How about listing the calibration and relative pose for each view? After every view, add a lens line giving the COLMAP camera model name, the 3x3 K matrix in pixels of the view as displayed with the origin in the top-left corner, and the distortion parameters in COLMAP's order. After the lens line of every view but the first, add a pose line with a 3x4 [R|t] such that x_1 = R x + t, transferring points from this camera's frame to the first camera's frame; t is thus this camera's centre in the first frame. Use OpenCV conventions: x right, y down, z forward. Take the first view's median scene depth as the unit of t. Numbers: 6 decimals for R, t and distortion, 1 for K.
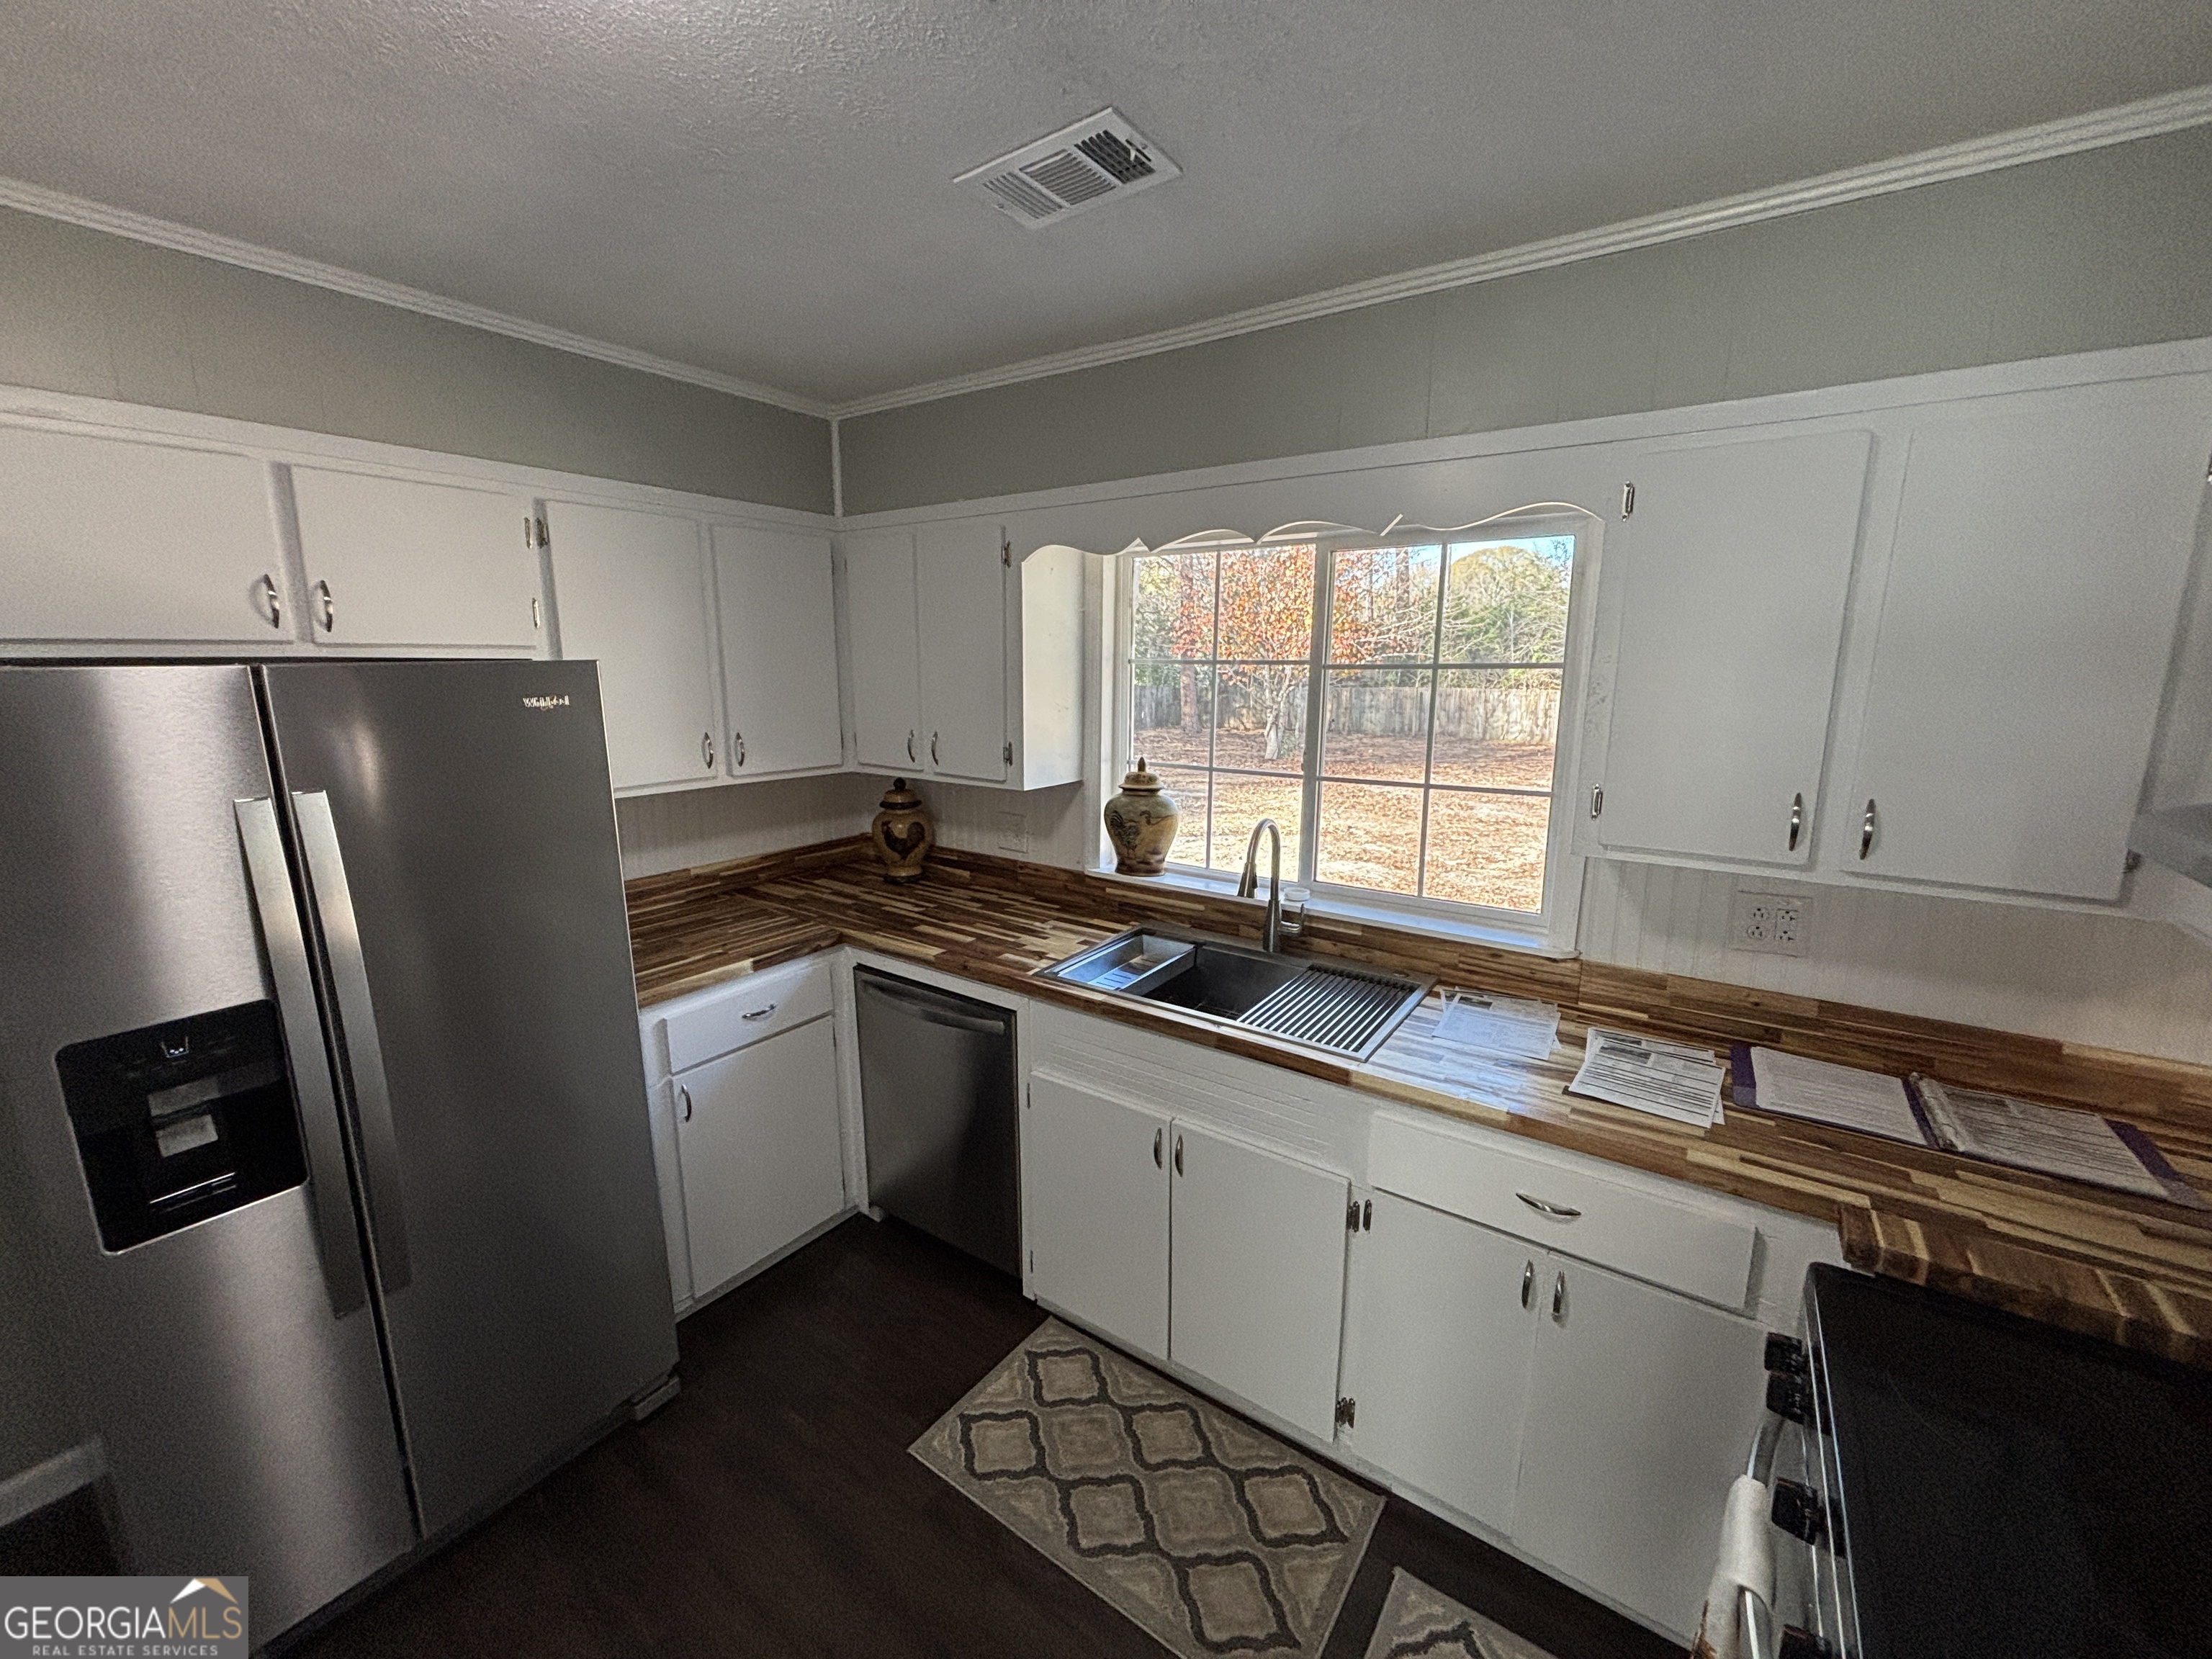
lens RADIAL K [[892.1, 0, 1100.7], [0, 892.1, 828.5], [0, 0, 1]] dist [0.001716, -0.000403]
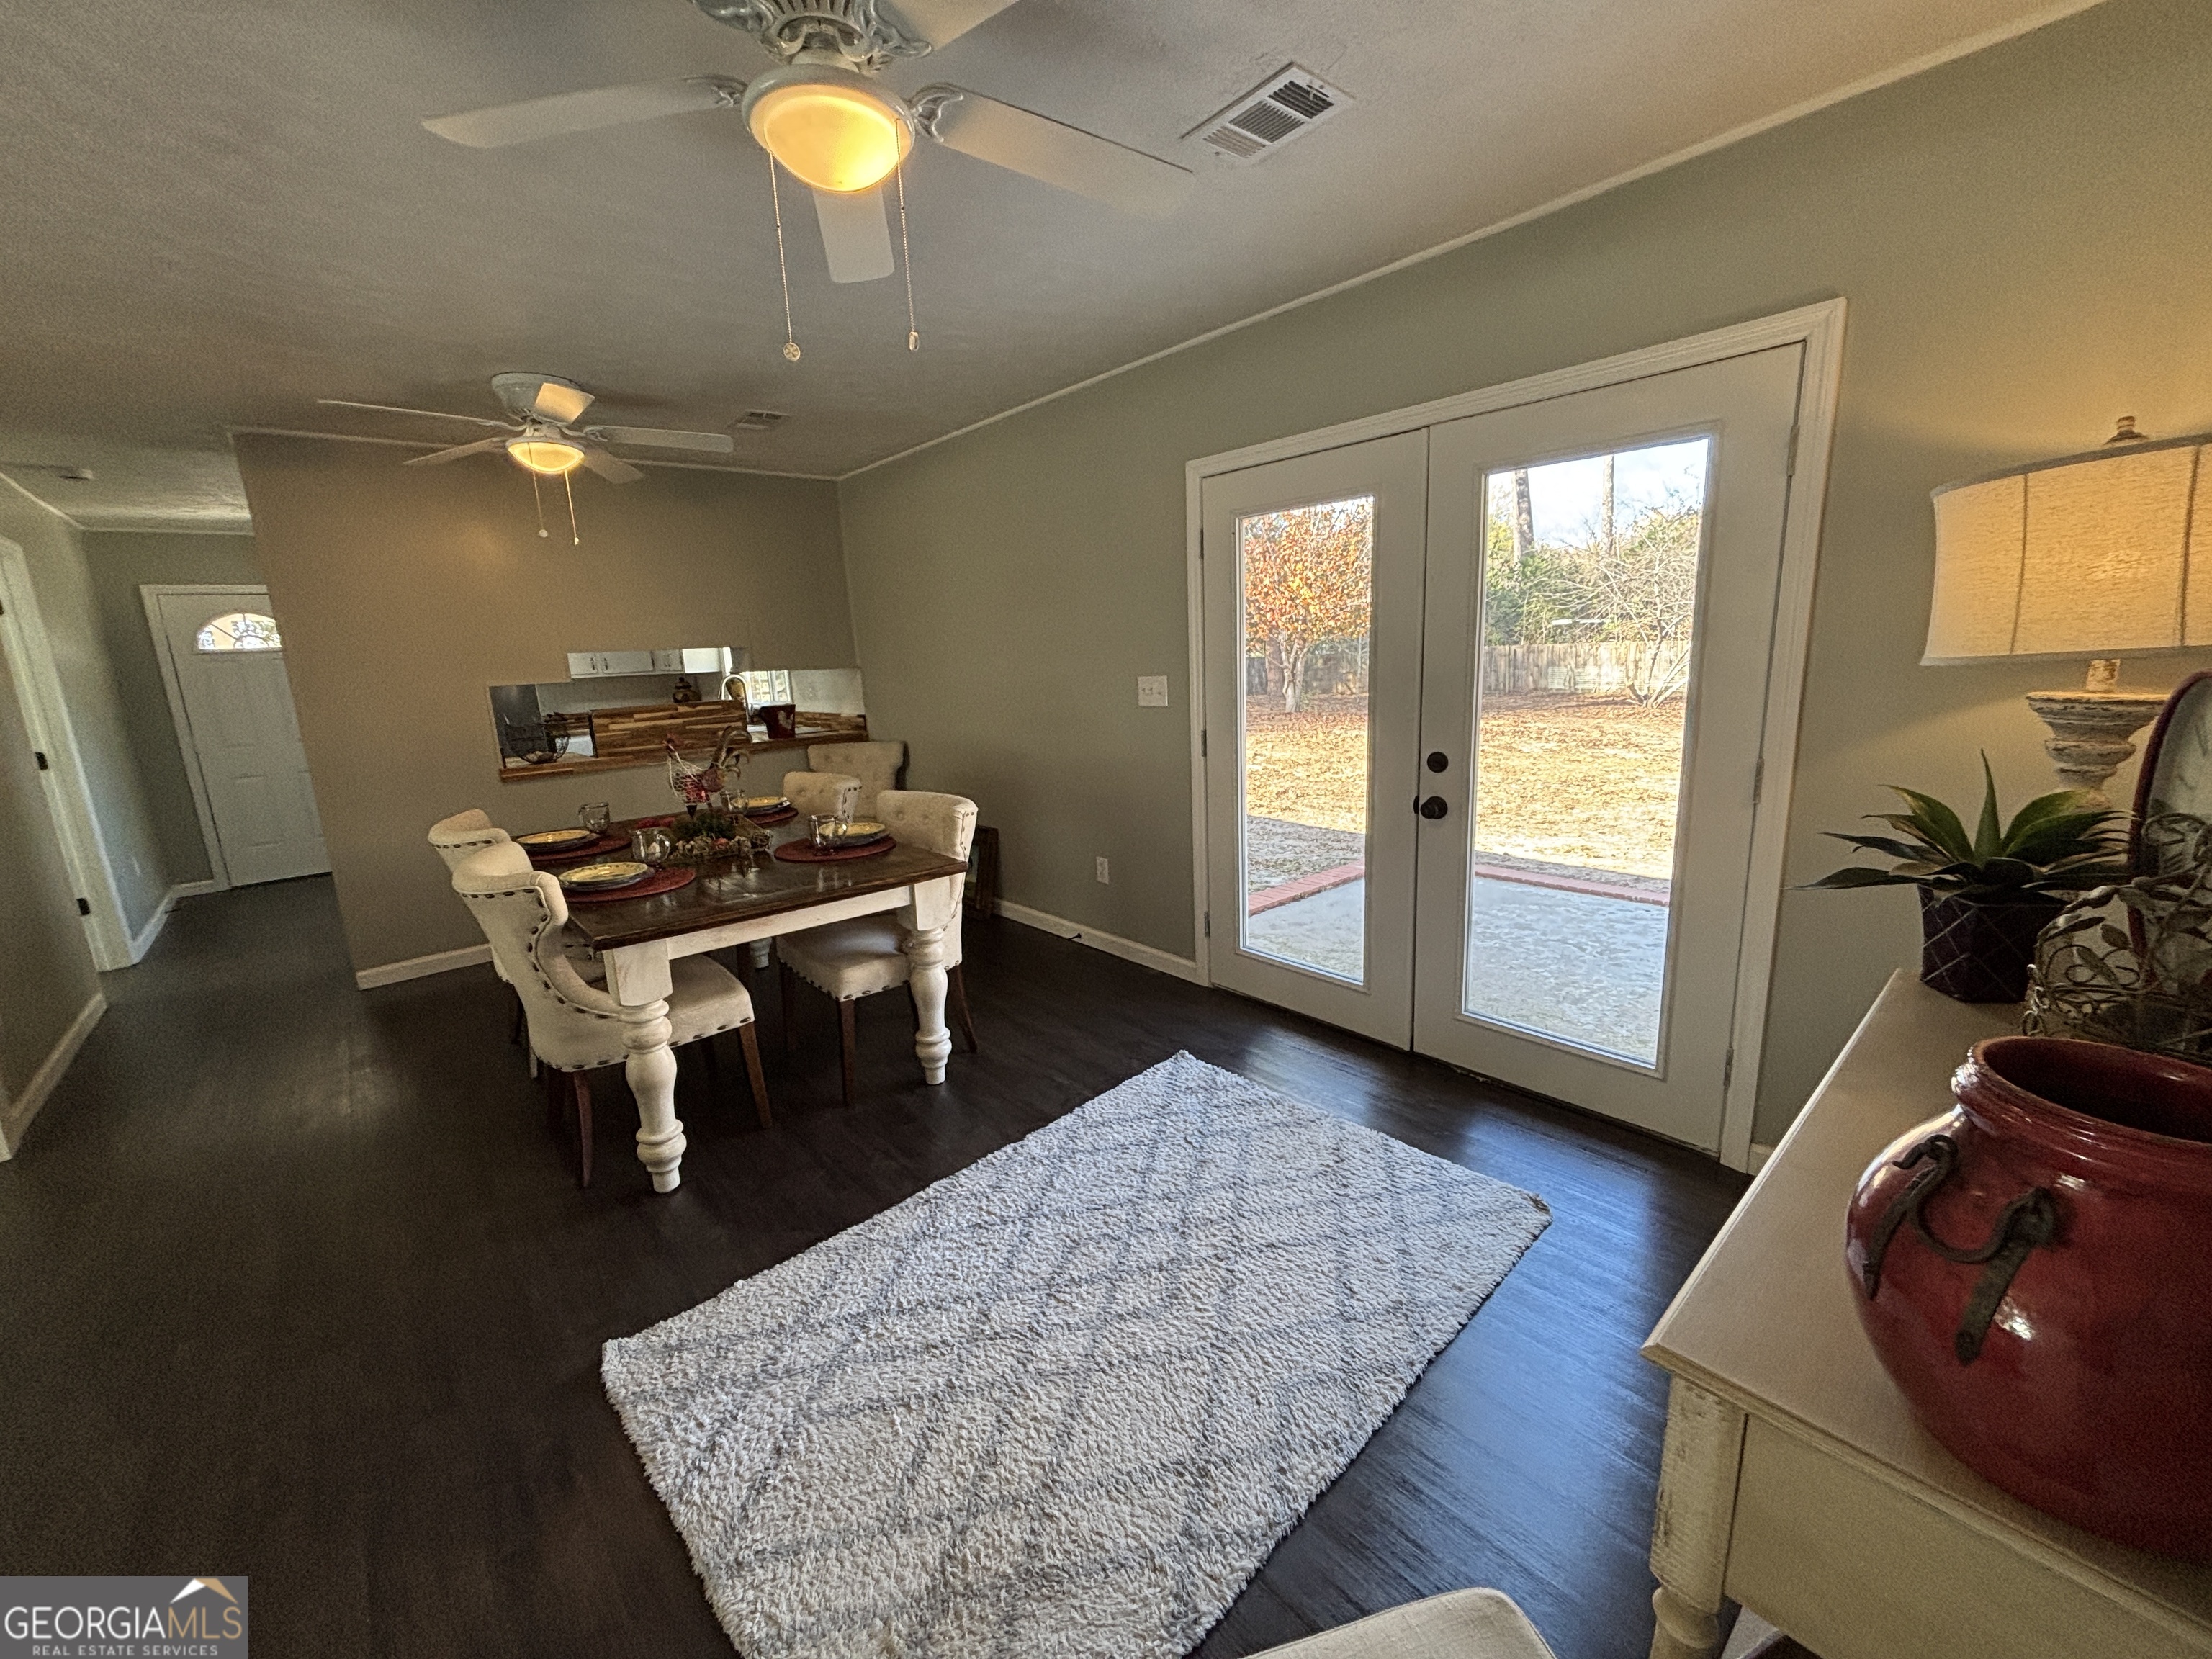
lens RADIAL K [[881.7, 0, 1111.9], [0, 881.7, 832.5], [0, 0, 1]] dist [-0.006456, -0.000108]
pose [[0.972953, -0.005447, -0.230941, 1.694133], [0.011315, 0.999646, 0.024091, 0.349090], [0.230728, -0.026053, 0.972669, -1.265871]]
